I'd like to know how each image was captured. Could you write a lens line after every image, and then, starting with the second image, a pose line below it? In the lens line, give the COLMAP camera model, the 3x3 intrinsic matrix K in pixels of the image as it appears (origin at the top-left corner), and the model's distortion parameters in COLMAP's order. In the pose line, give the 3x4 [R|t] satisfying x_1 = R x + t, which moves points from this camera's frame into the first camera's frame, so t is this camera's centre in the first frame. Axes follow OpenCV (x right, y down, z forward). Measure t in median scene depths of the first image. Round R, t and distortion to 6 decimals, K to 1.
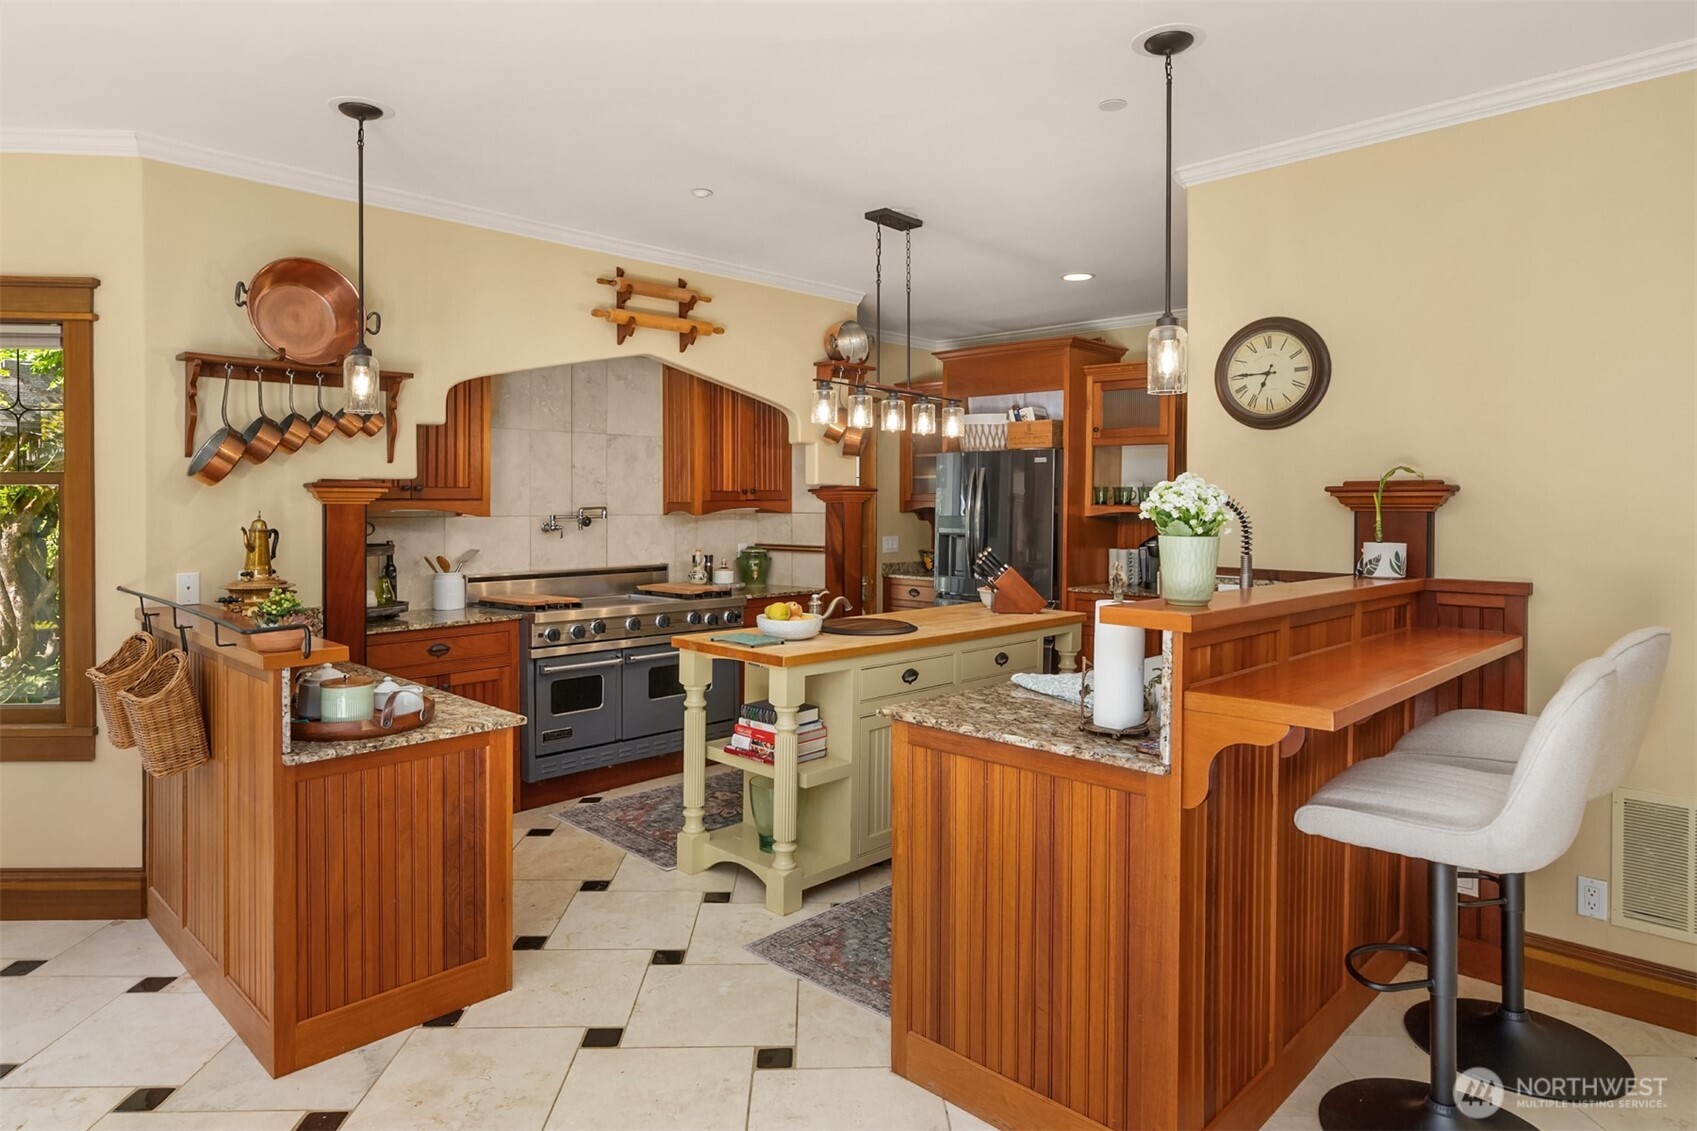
lens RADIAL K [[987.2, 0, 872.3], [0, 987.2, 501.9], [0, 0, 1]] dist [-0.002160, 0.001672]
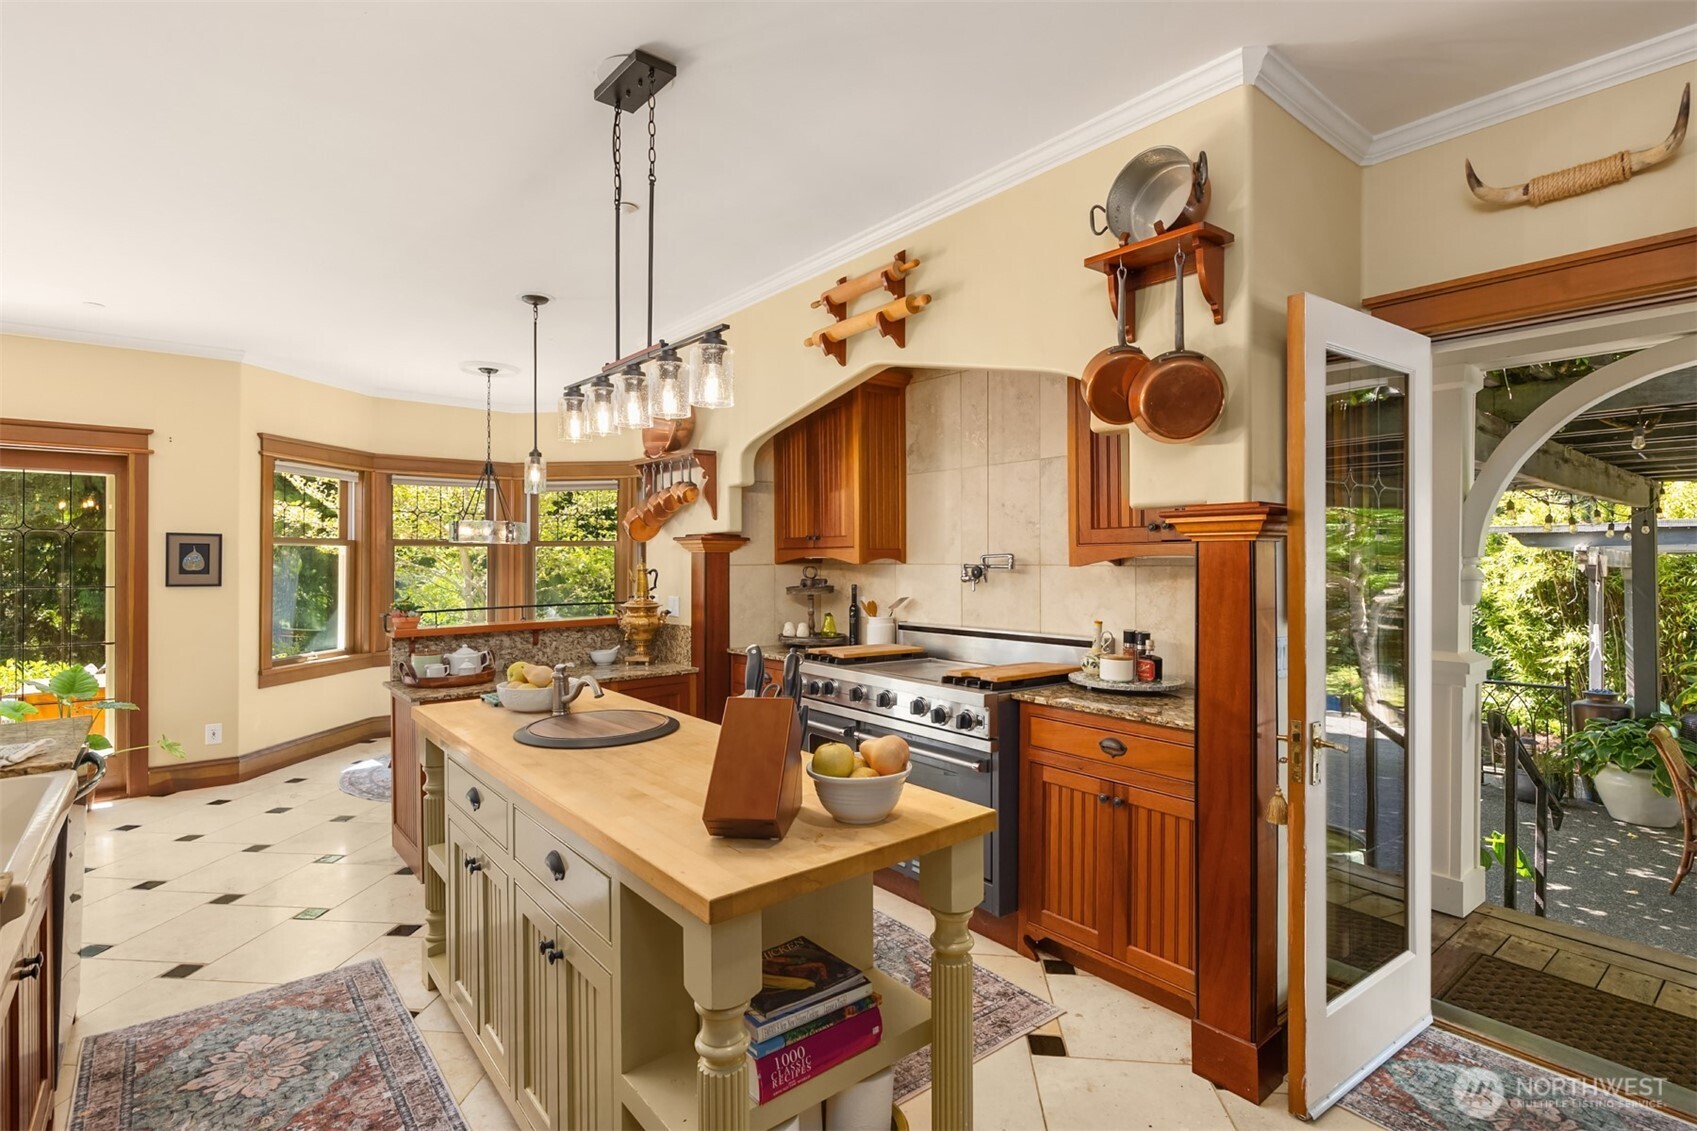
lens RADIAL K [[859.3, 0, 846.3], [0, 859.3, 552.7], [0, 0, 1]] dist [0.005639, 0.000699]
pose [[-0.177198, -0.006337, -0.984155, 0.453567], [0.004455, 0.999964, -0.007241, 0.008785], [0.984165, -0.005667, -0.177163, 1.066111]]
